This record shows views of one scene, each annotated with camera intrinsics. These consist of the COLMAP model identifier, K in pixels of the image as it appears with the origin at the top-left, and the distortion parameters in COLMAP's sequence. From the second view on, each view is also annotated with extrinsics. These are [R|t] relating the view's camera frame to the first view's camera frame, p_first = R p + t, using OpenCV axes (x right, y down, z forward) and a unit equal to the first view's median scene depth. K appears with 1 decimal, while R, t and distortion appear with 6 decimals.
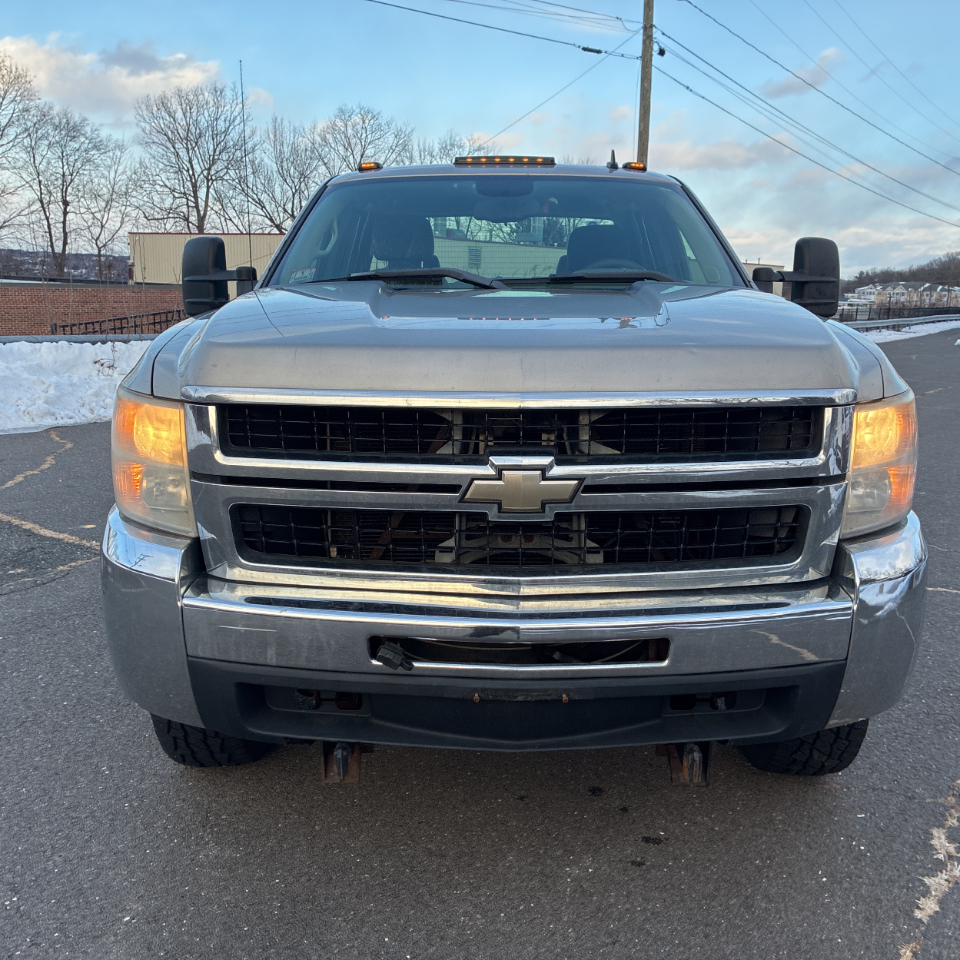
lens RADIAL K [[965.7, 0, 471.6], [0, 965.7, 483.8], [0, 0, 1]] dist [0.026999, 0.010315]
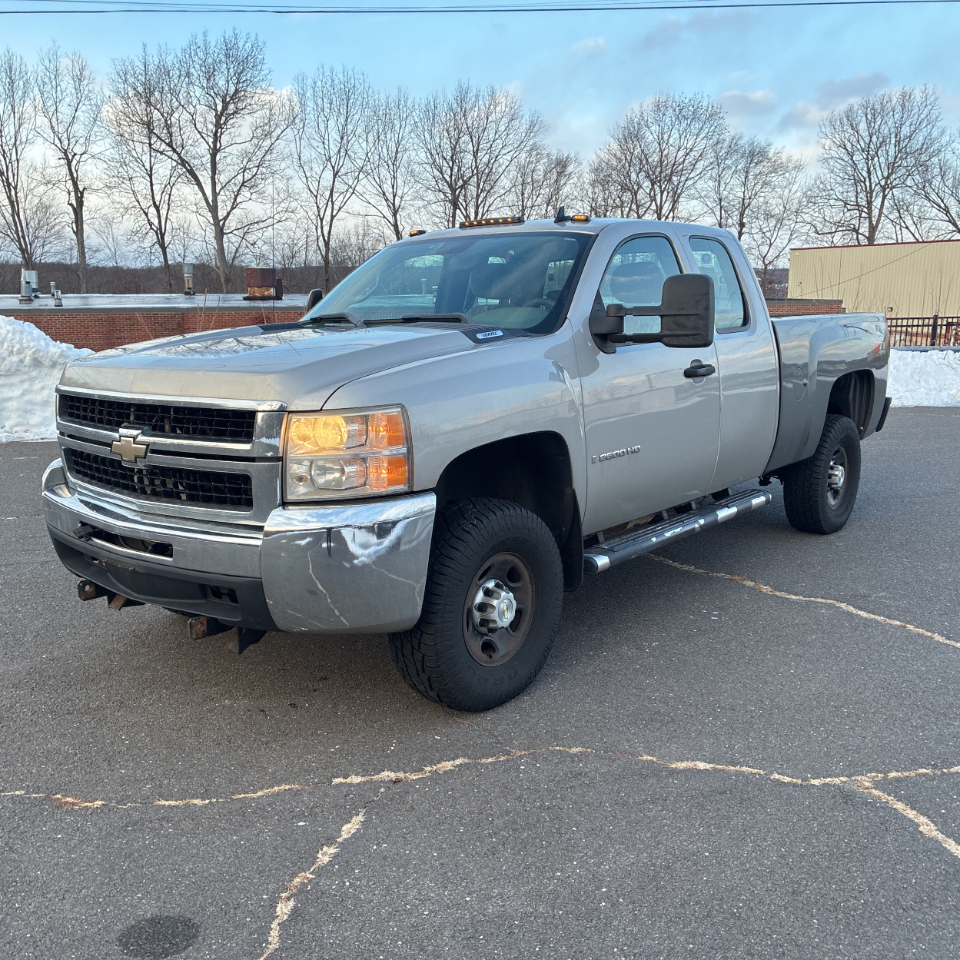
lens RADIAL K [[962.7, 0, 480.0], [0, 962.7, 480.0], [0, 0, 1]] dist [0.038414, -0.010564]
pose [[0.772009, 0.096296, -0.628275, 0.348797], [-0.105850, 0.994132, 0.022304, -0.009163], [0.626736, 0.049284, 0.777672, 0.007828]]
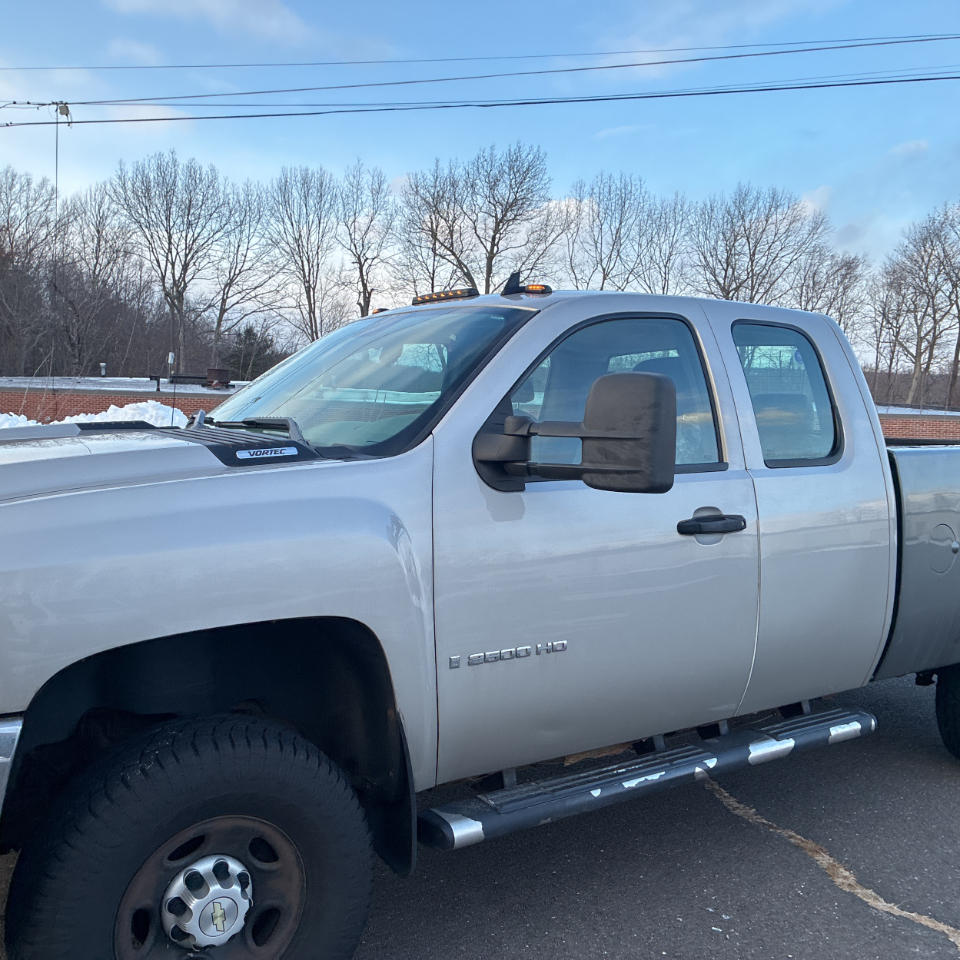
lens RADIAL K [[965.7, 0, 471.6], [0, 965.7, 483.8], [0, 0, 1]] dist [0.026999, 0.010315]
pose [[0.557530, 0.078597, -0.826427, 0.335432], [-0.186085, 0.982008, -0.032144, -0.054614], [0.809032, 0.171708, 0.562125, 0.219367]]
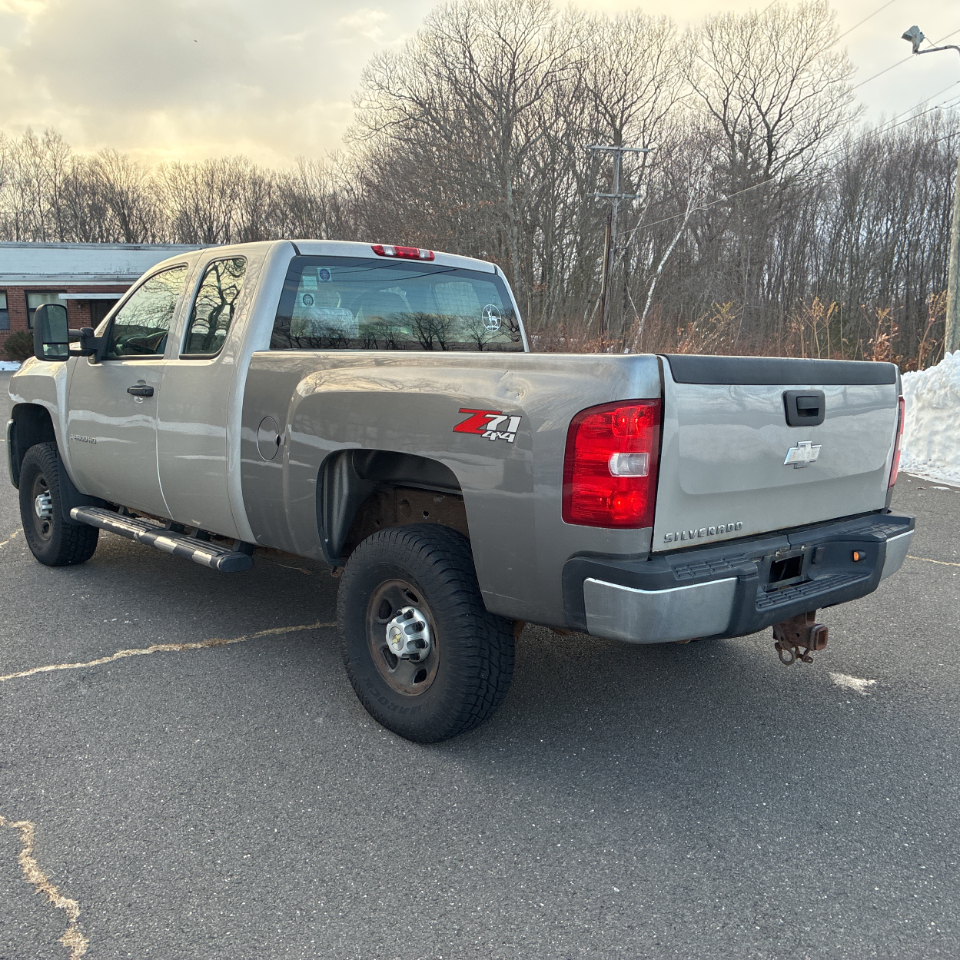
lens RADIAL K [[957.2, 0, 478.8], [0, 957.2, 467.9], [0, 0, 1]] dist [0.099463, -0.123519]
pose [[-0.718222, 0.072042, -0.692074, 0.354198], [-0.155594, 0.952811, 0.260657, -0.194017], [0.678194, 0.294892, -0.673120, 0.968701]]
